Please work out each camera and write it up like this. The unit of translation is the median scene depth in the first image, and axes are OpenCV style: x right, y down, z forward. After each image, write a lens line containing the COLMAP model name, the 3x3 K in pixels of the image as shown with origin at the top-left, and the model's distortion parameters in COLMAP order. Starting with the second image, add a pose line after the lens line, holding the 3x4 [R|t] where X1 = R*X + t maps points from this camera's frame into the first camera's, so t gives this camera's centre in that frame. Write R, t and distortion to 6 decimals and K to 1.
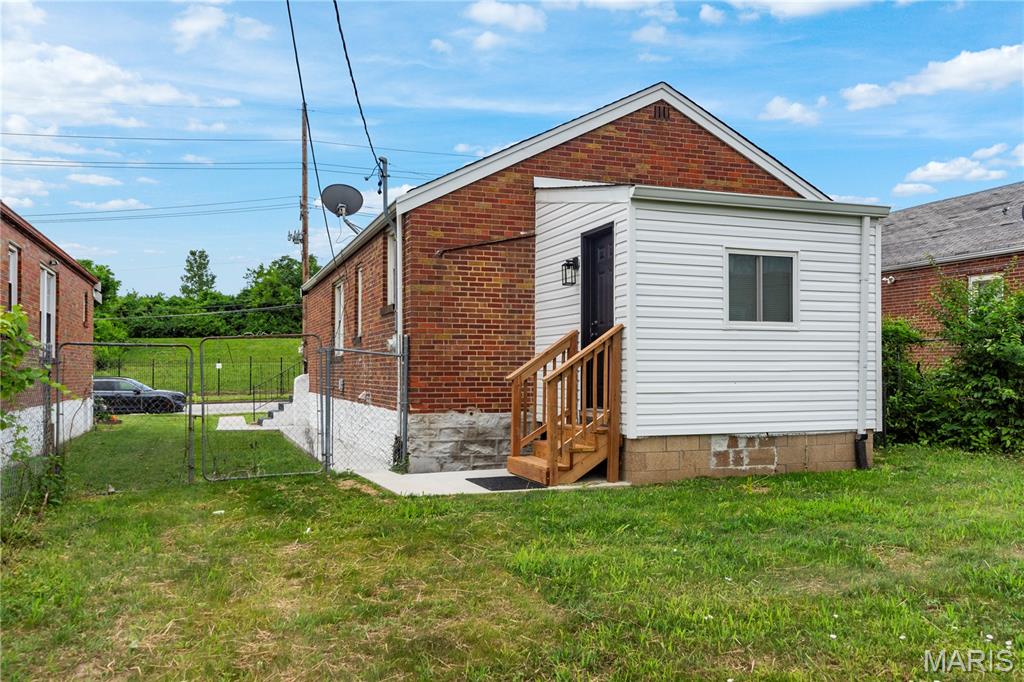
lens RADIAL K [[814.7, 0, 505.6], [0, 814.7, 367.9], [0, 0, 1]] dist [-0.001624, 0.003087]
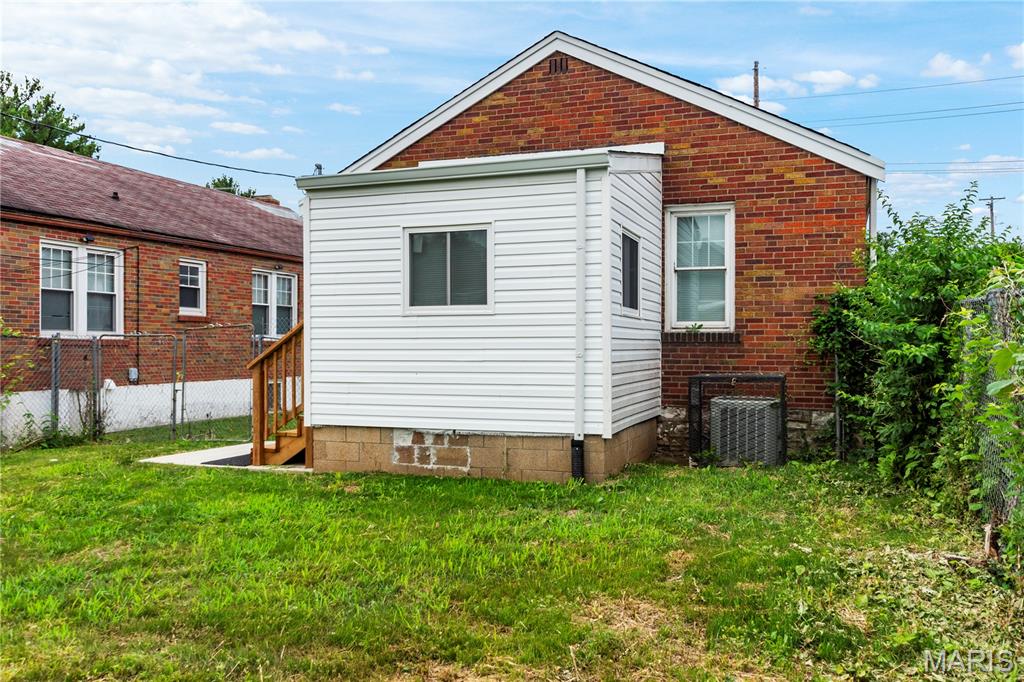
lens RADIAL K [[873.8, 0, 511.9], [0, 873.8, 343.8], [0, 0, 1]] dist [0.005846, 0.000938]
pose [[0.767599, -0.001310, -0.640929, 0.968507], [0.001889, 0.999998, 0.000219, -0.014552], [0.640928, -0.001379, 0.767600, 0.302582]]
